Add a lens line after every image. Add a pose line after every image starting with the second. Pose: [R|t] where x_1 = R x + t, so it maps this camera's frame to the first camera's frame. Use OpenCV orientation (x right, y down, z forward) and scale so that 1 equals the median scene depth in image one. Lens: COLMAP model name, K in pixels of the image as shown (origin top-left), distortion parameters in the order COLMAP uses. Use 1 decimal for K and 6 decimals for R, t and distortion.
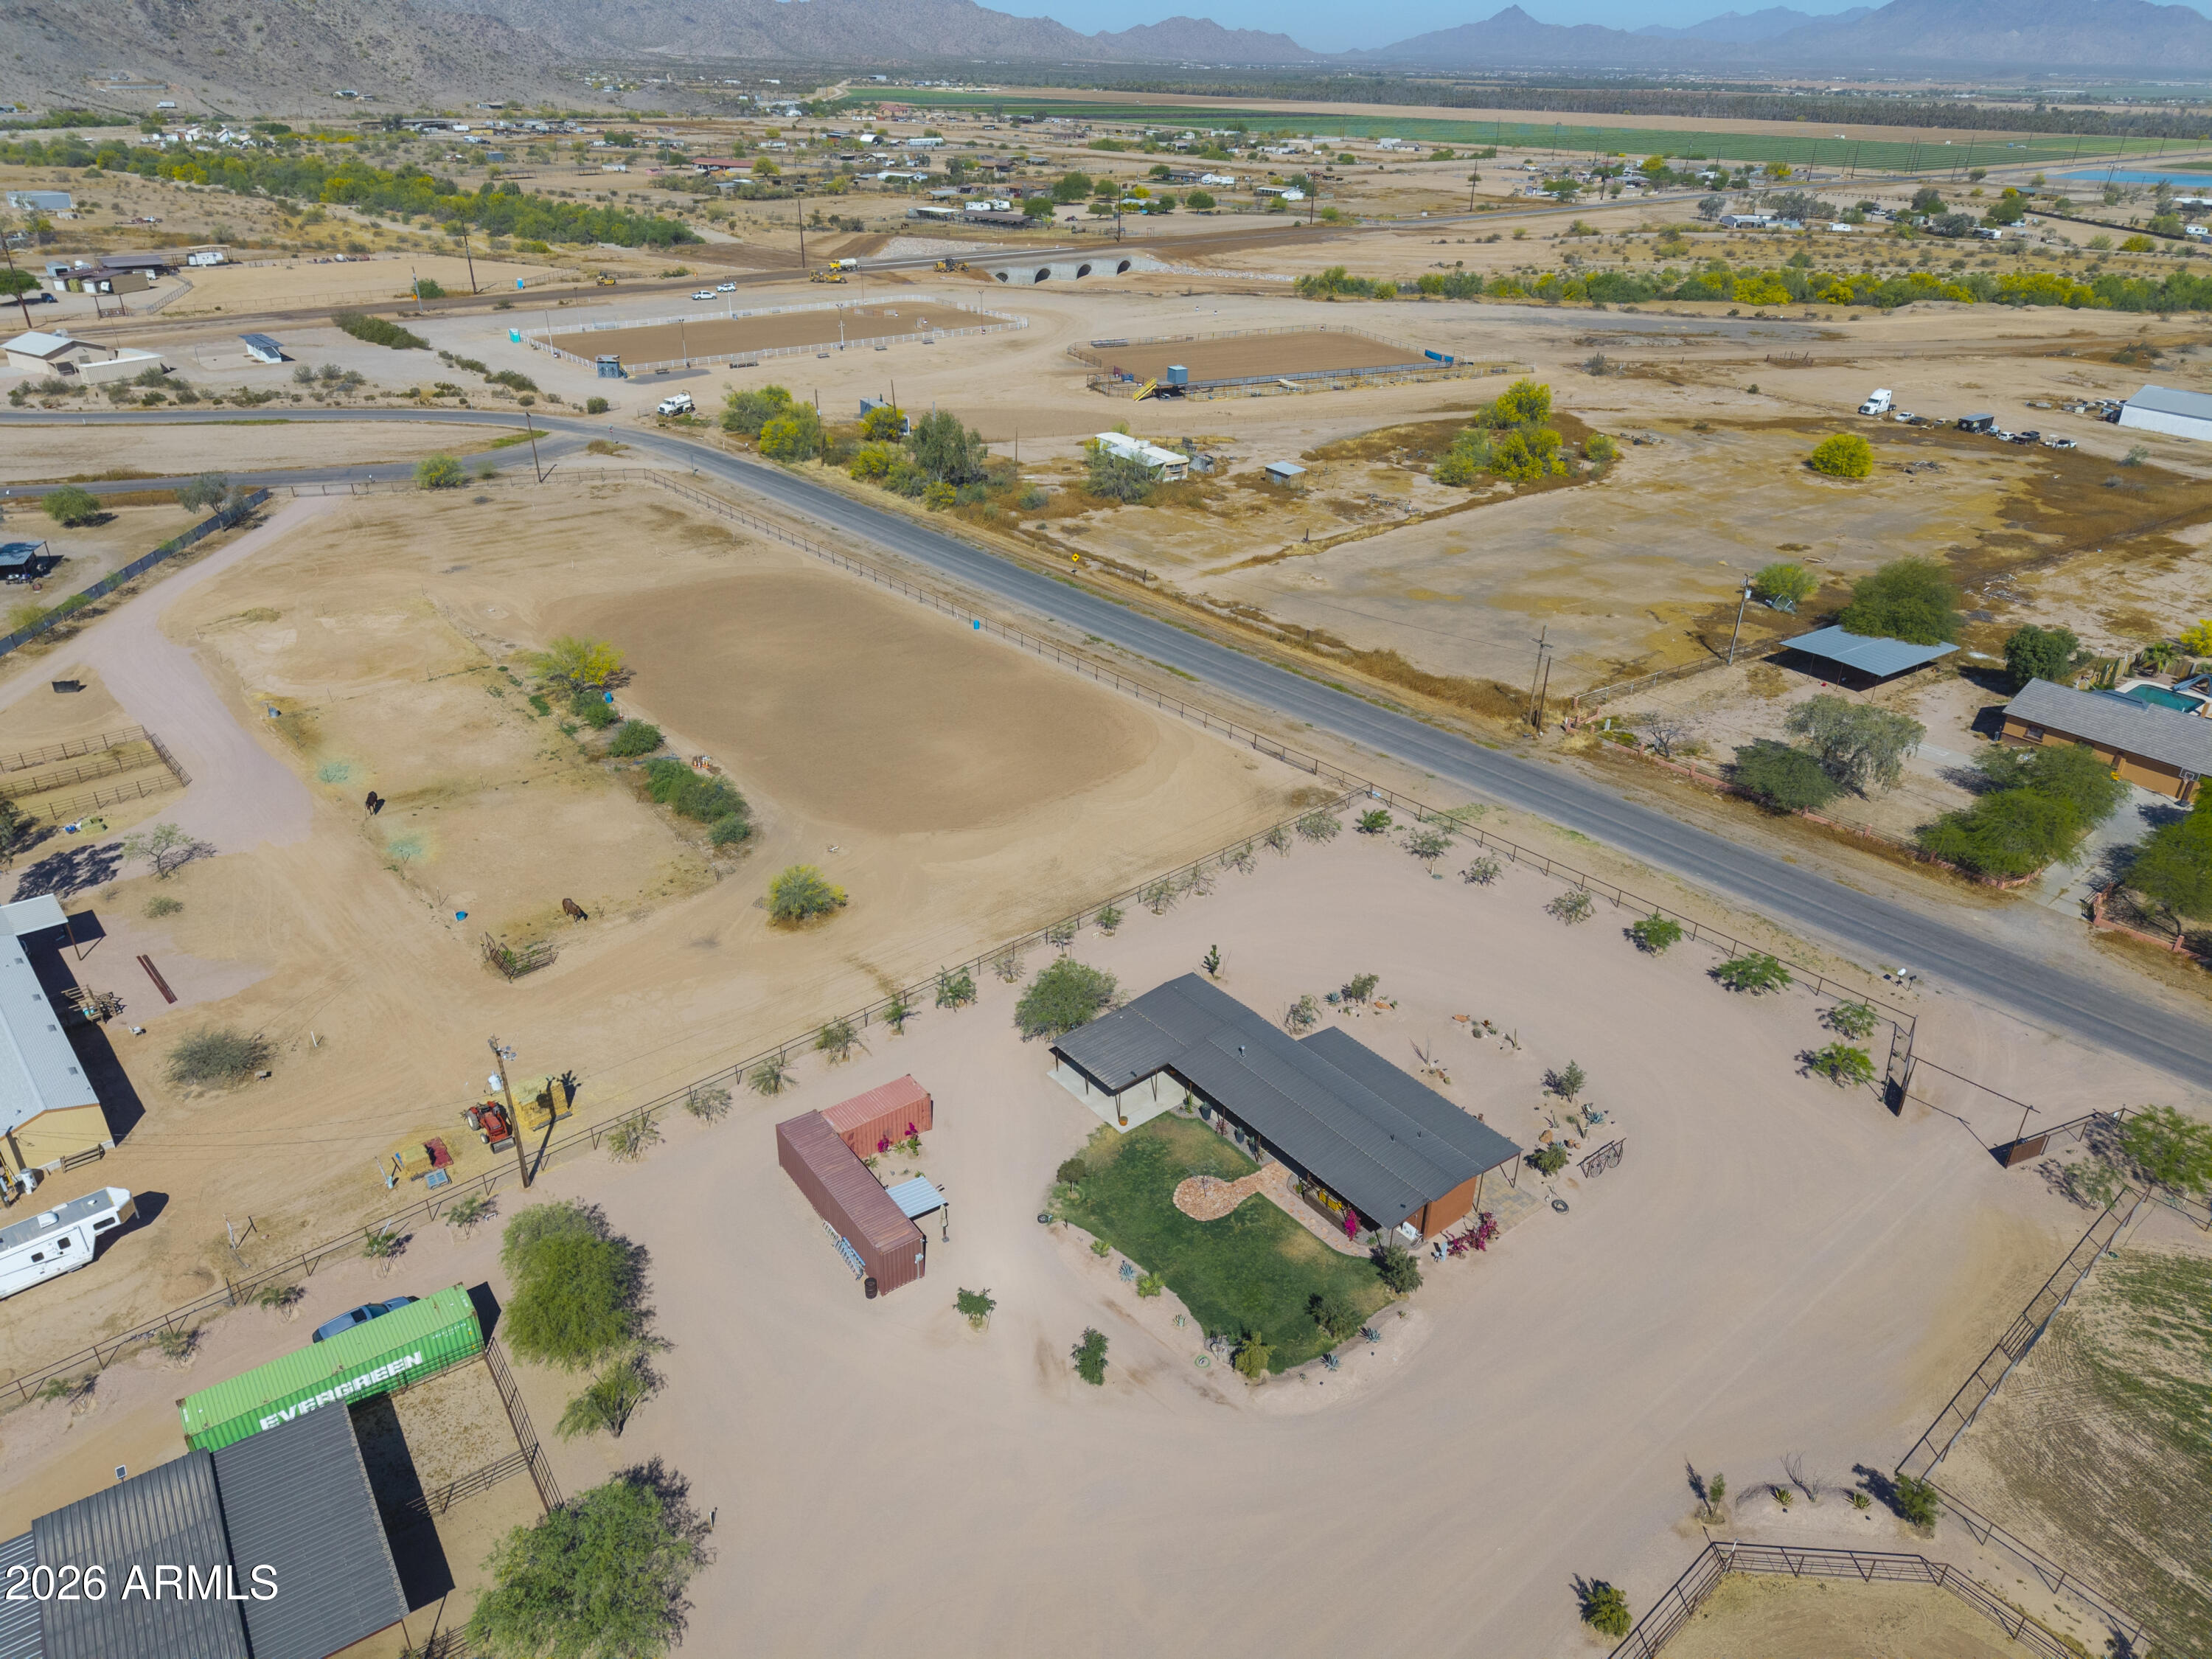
lens RADIAL K [[1481.0, 0, 1107.6], [0, 1481.0, 830.1], [0, 0, 1]] dist [0.007559, 0.002719]
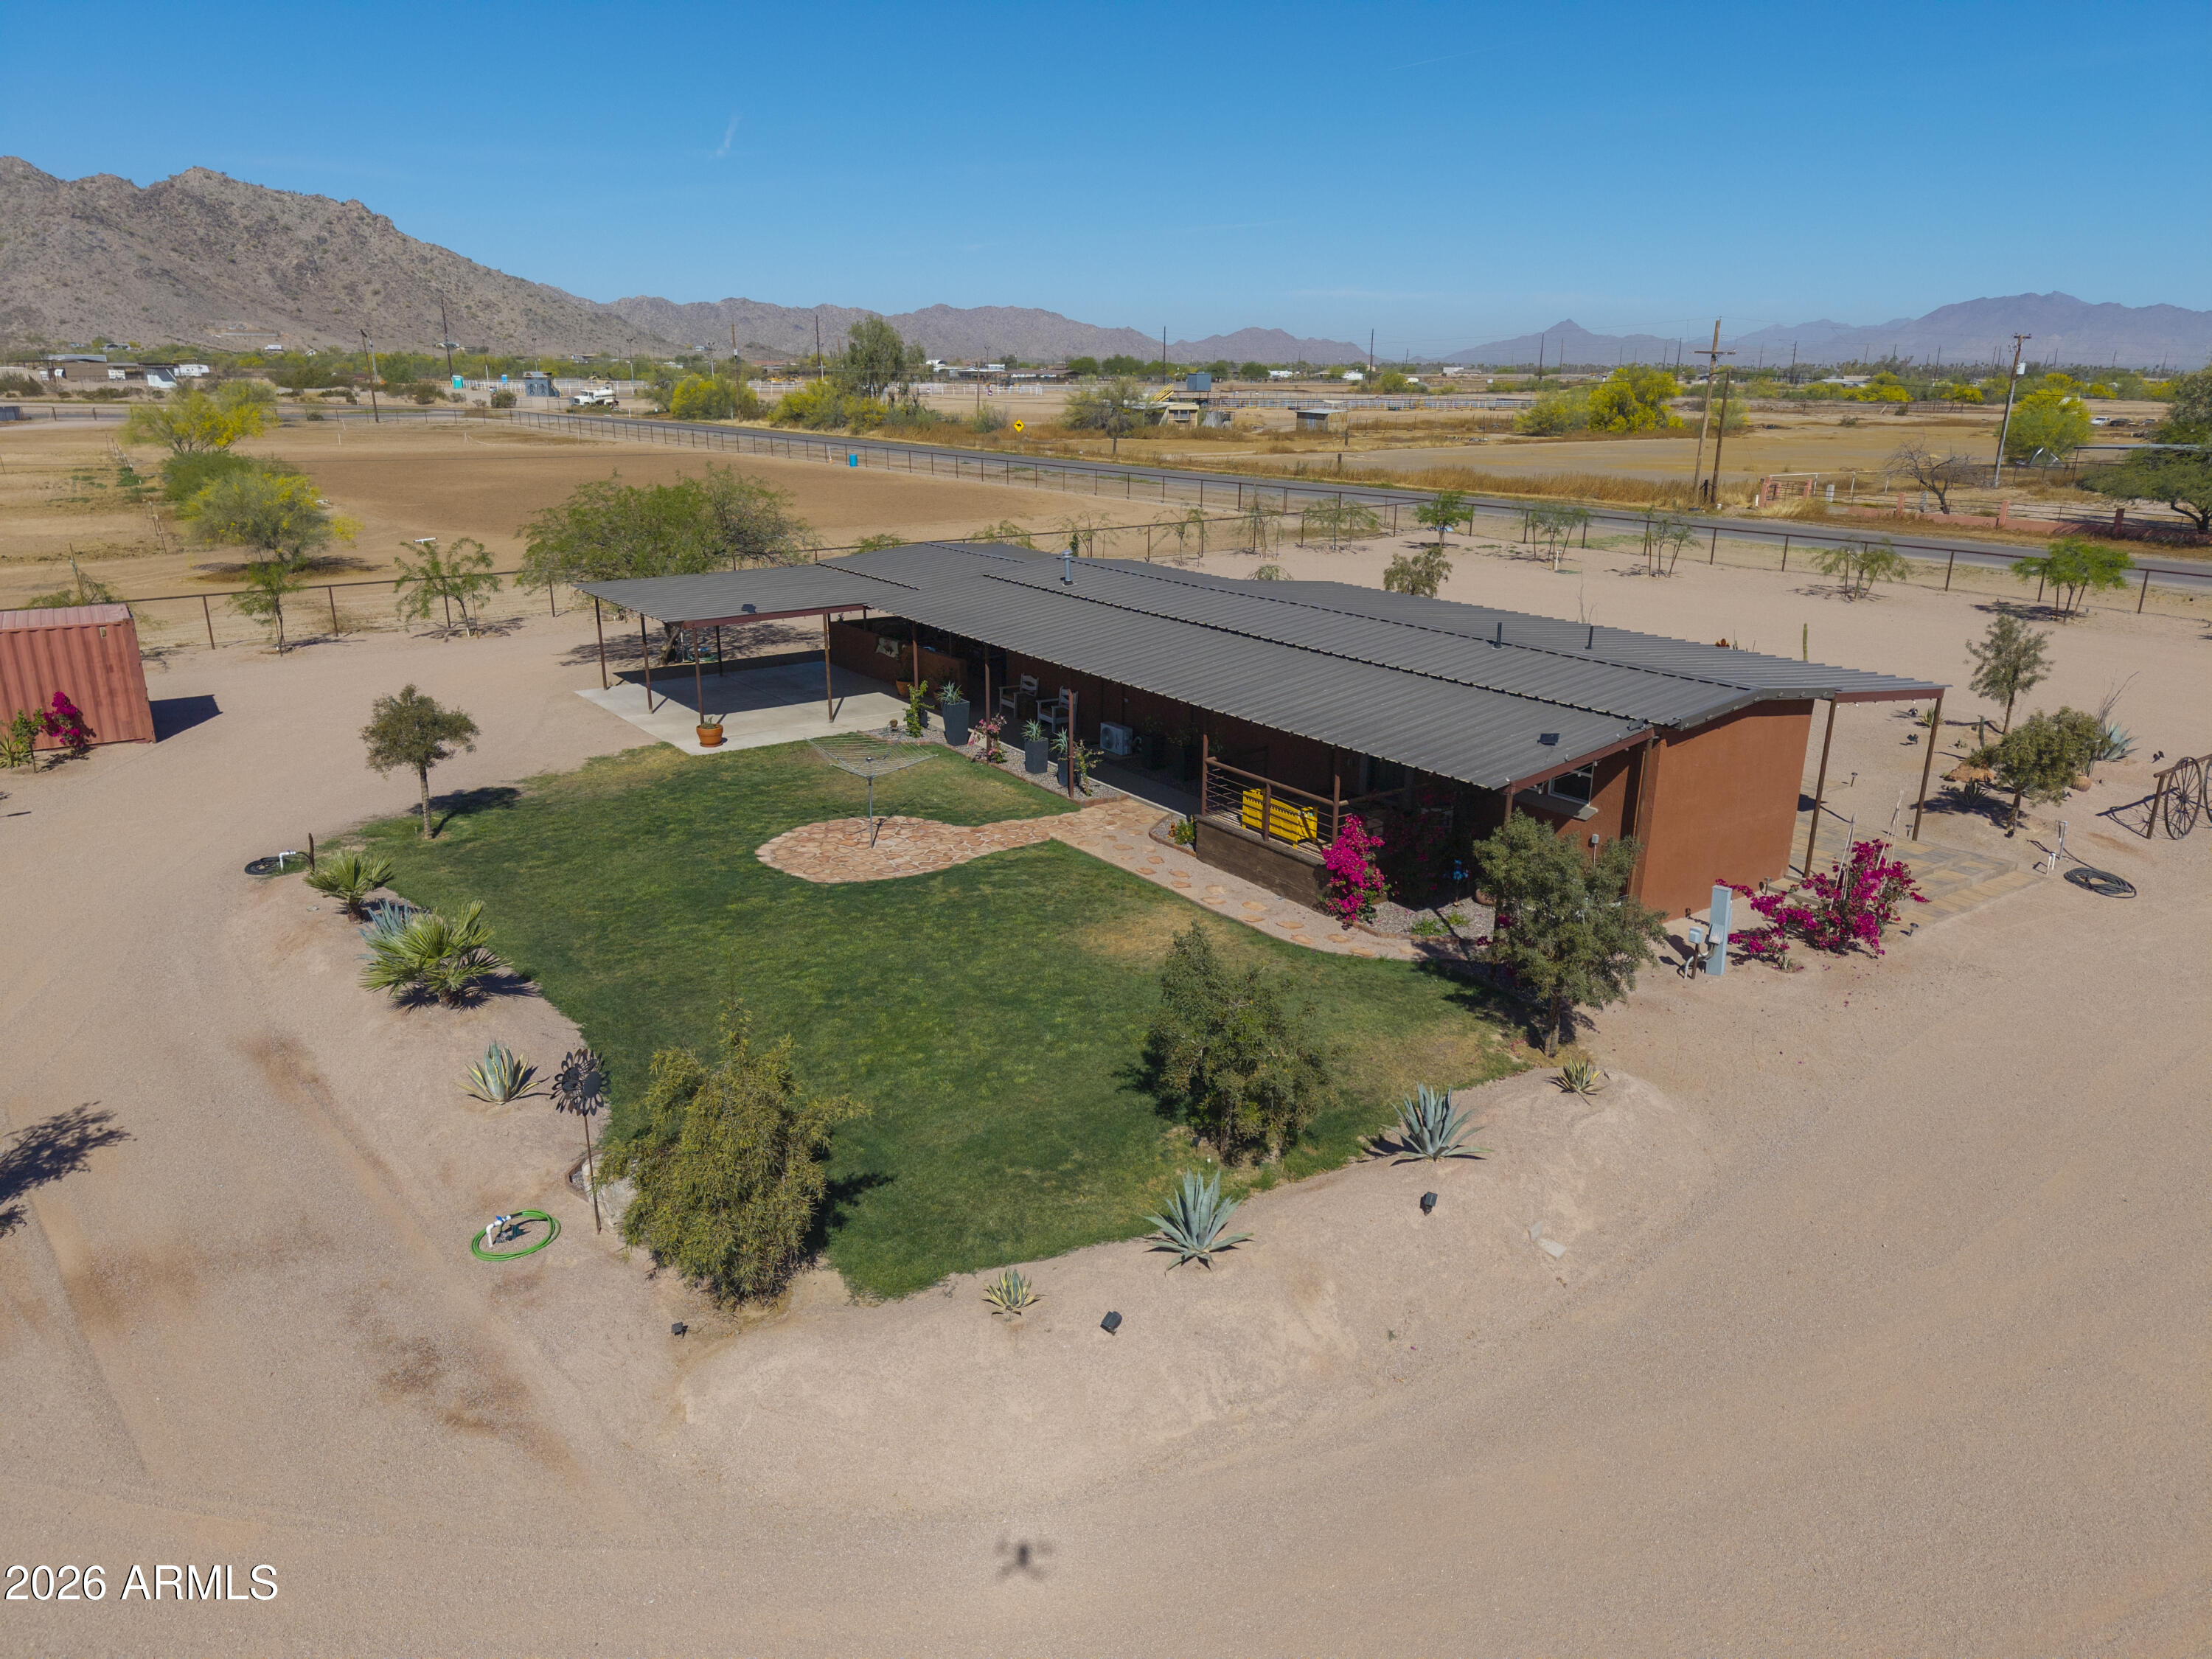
lens RADIAL K [[1475.7, 0, 1112.1], [0, 1475.7, 837.5], [0, 0, 1]] dist [0.029462, -0.026109]
pose [[0.998847, 0.008179, -0.047302, 0.121563], [-0.016205, 0.984984, -0.171885, 0.279412], [0.045186, 0.172453, 0.983981, 0.665514]]
